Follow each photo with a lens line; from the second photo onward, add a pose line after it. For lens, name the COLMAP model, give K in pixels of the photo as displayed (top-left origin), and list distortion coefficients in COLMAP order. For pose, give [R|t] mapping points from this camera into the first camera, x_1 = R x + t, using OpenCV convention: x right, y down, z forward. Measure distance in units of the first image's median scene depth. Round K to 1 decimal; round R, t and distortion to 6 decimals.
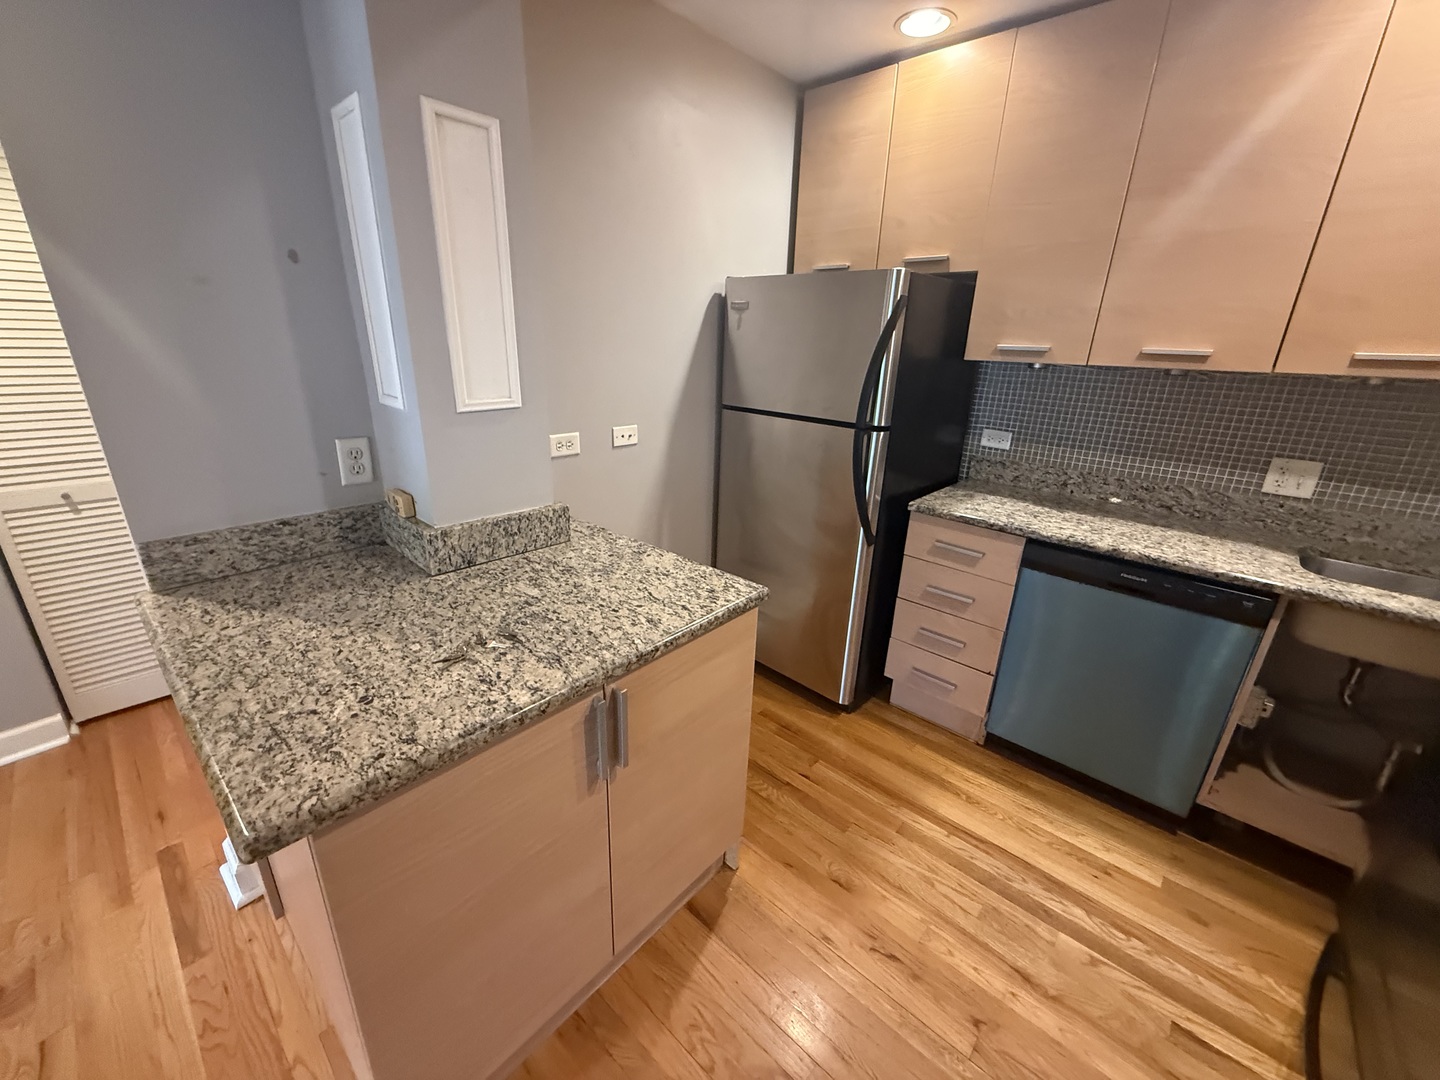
lens RADIAL K [[570.7, 0, 720.0], [0, 570.7, 540.0], [0, 0, 1]] dist [-0.001614, -0.000160]
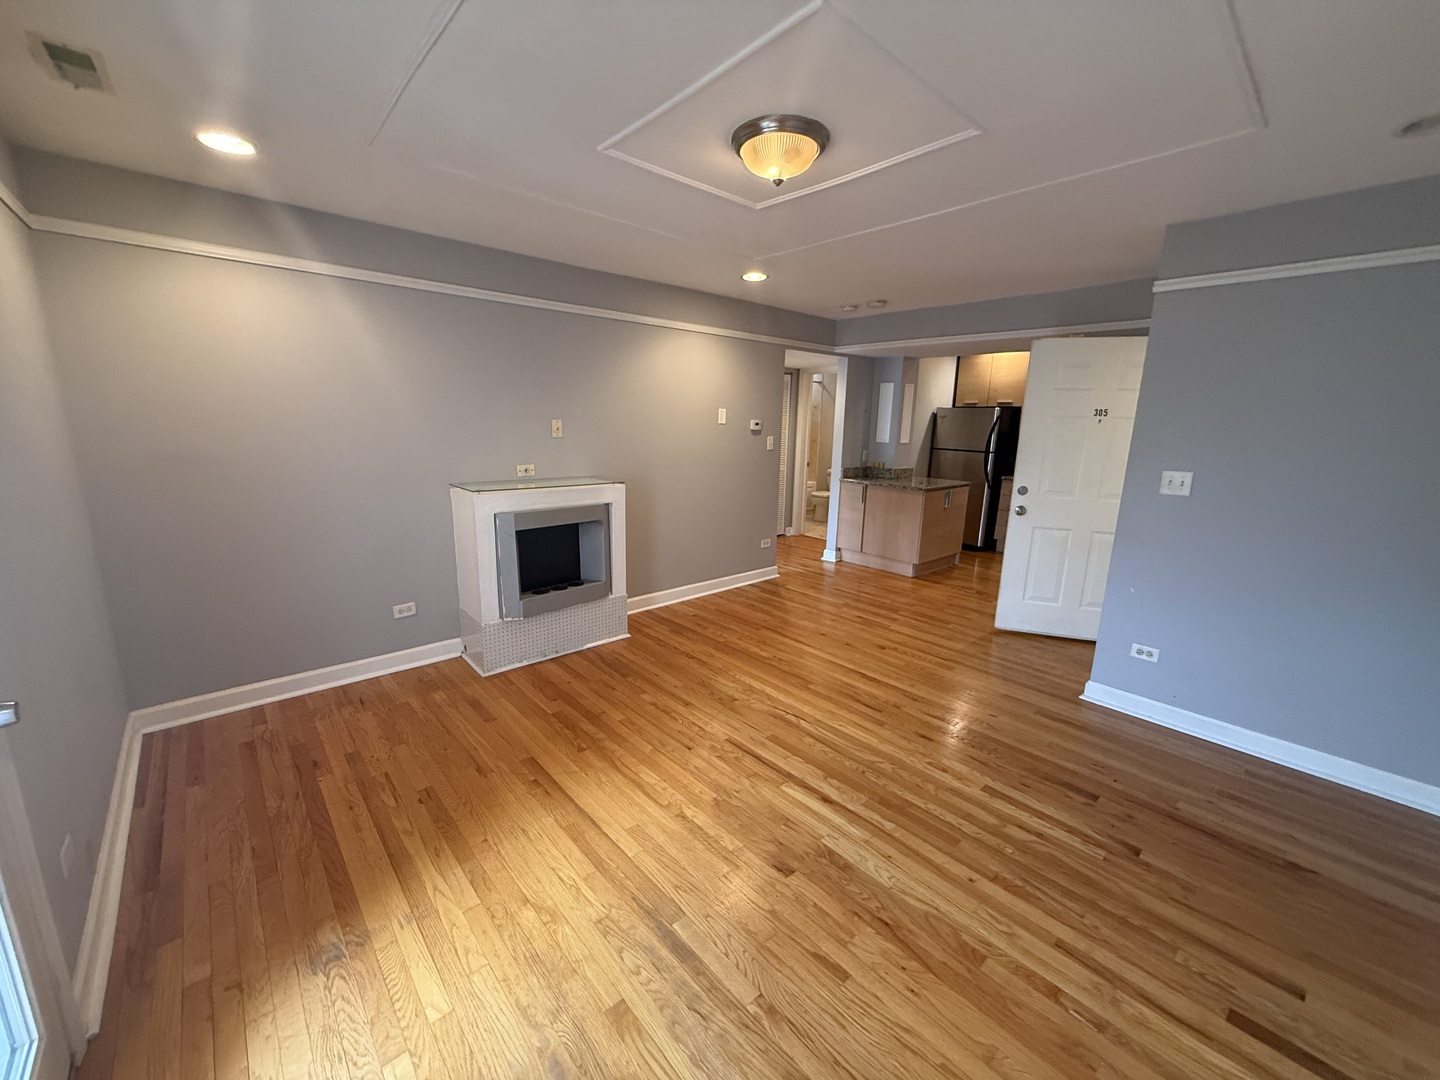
lens RADIAL K [[571.5, 0, 720.0], [0, 571.5, 540.0], [0, 0, 1]] dist [0.001851, 0.000226]
pose [[0.993362, 0.016593, -0.113829, -0.910817], [-0.031109, 0.991421, -0.126955, 0.785987], [0.110746, 0.129653, 0.985355, -2.406631]]
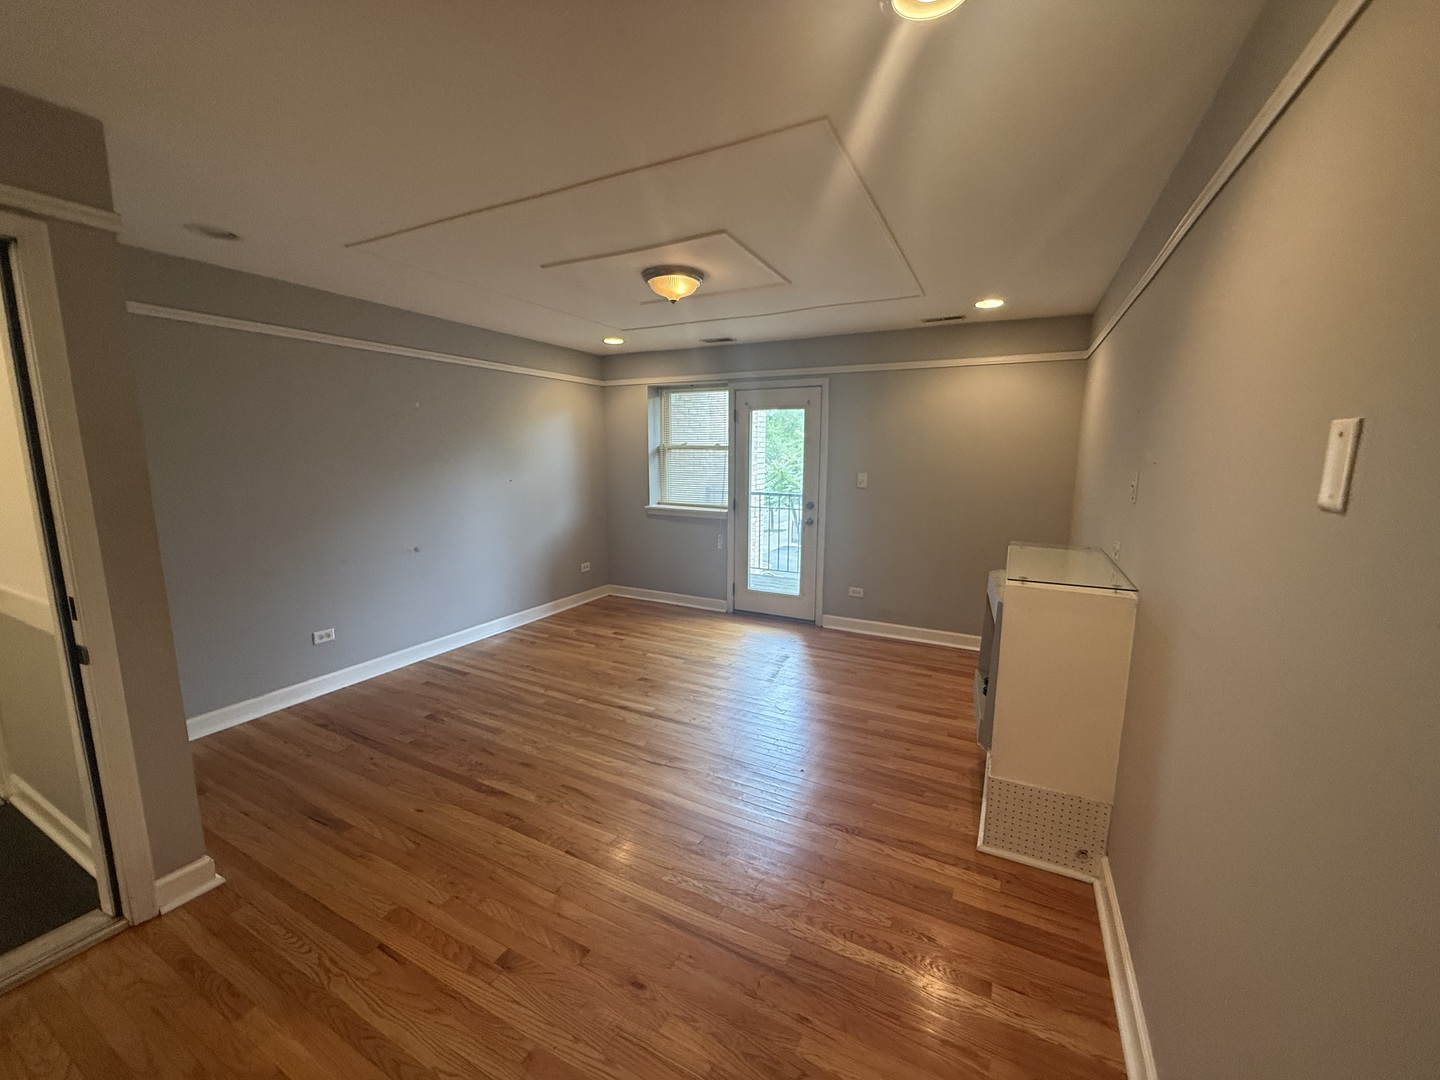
lens RADIAL K [[571.5, 0, 720.0], [0, 571.5, 540.0], [0, 0, 1]] dist [0.001851, 0.000226]
pose [[-0.969270, -0.001558, -0.245996, -0.421765], [-0.117403, 0.881682, 0.457005, -1.096226], [0.216178, 0.471841, -0.854770, 2.929771]]
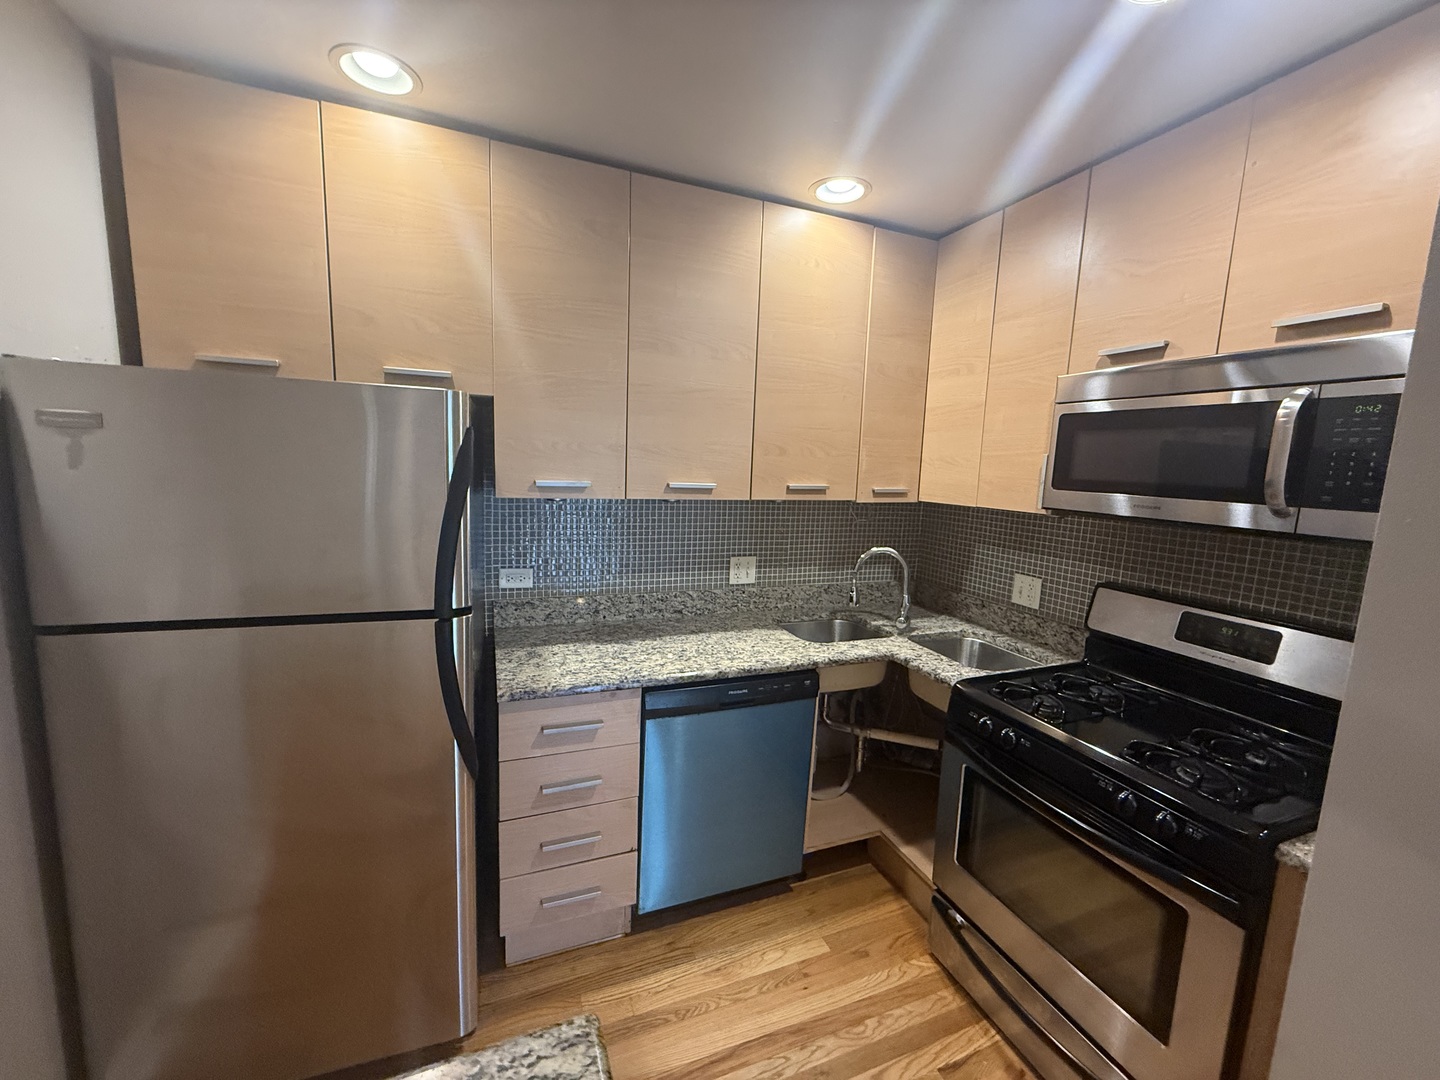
lens RADIAL K [[571.5, 0, 720.0], [0, 571.5, 540.0], [0, 0, 1]] dist [0.001851, 0.000226]
pose [[0.446461, -0.136533, 0.884325, -0.173469], [0.272298, 0.962149, 0.011076, -0.198806], [-0.852365, 0.235855, 0.466740, 0.398109]]
